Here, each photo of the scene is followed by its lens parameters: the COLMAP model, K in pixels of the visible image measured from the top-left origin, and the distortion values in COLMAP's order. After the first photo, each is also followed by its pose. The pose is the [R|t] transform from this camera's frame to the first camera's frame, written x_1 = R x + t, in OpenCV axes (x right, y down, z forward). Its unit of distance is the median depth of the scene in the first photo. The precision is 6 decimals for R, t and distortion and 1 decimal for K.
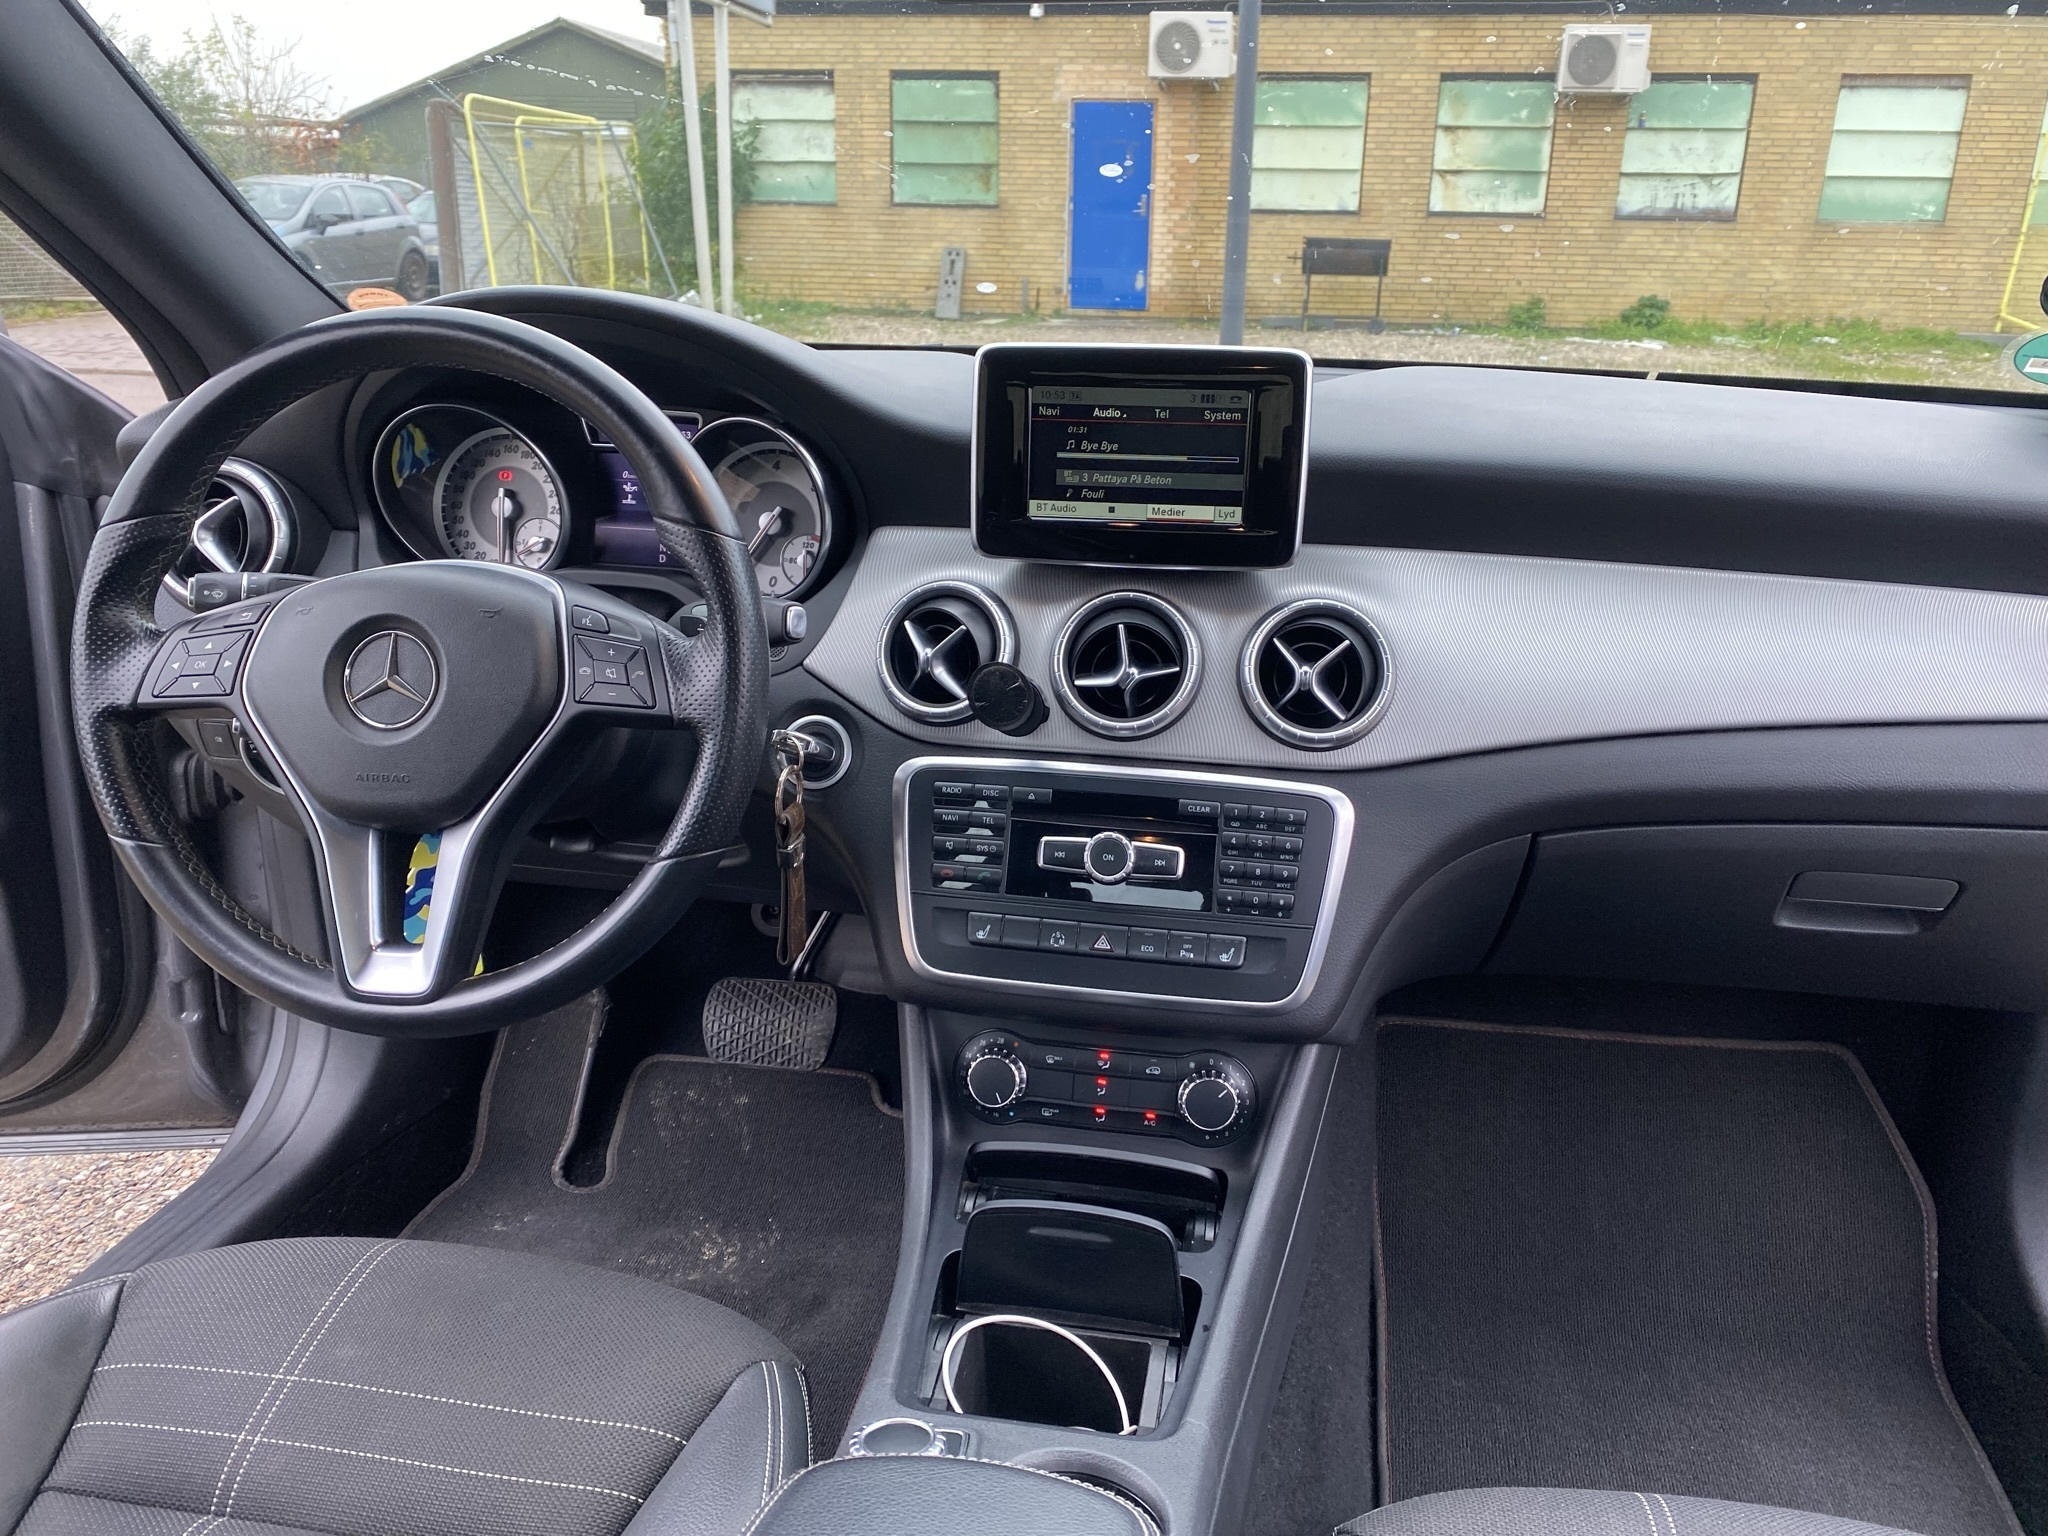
lens RADIAL K [[1549.2, 0, 1024.1], [0, 1549.2, 775.4], [0, 0, 1]] dist [0.000068, -0.001810]
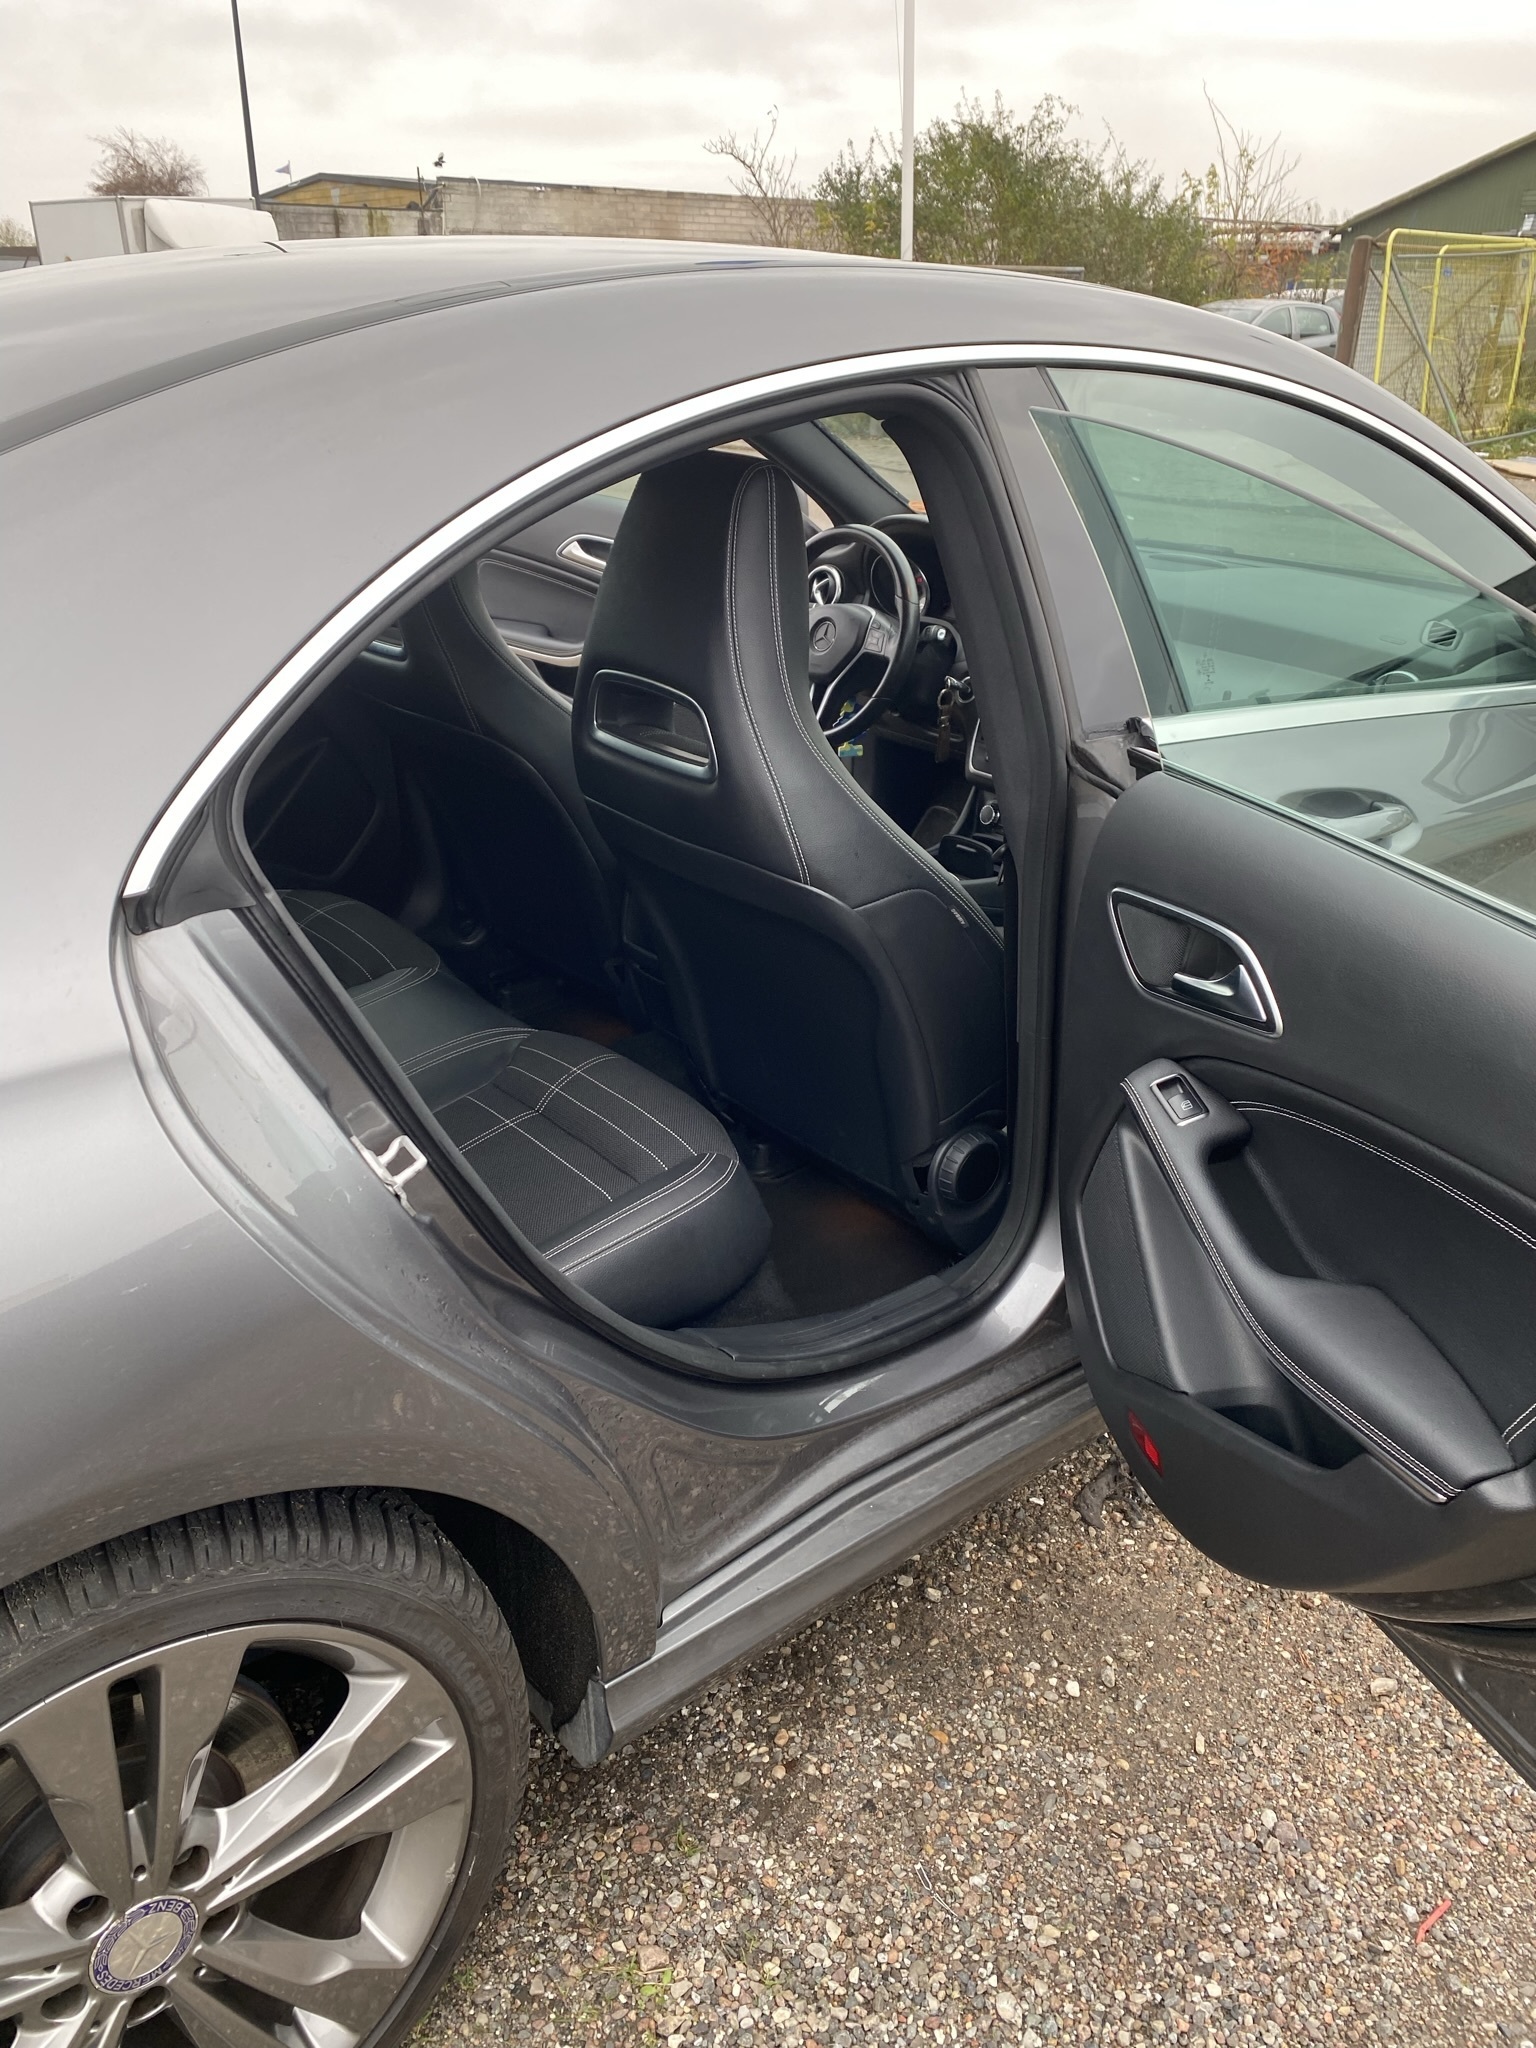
lens RADIAL K [[1549.2, 0, 765.2], [0, 1549.2, 1023.2], [0, 0, 1]] dist [0.000068, -0.001810]
pose [[0.749286, 0.260713, -0.608769, 0.080133], [-0.208038, 0.965377, 0.157377, 0.011239], [0.628722, 0.008727, 0.777581, -0.077442]]
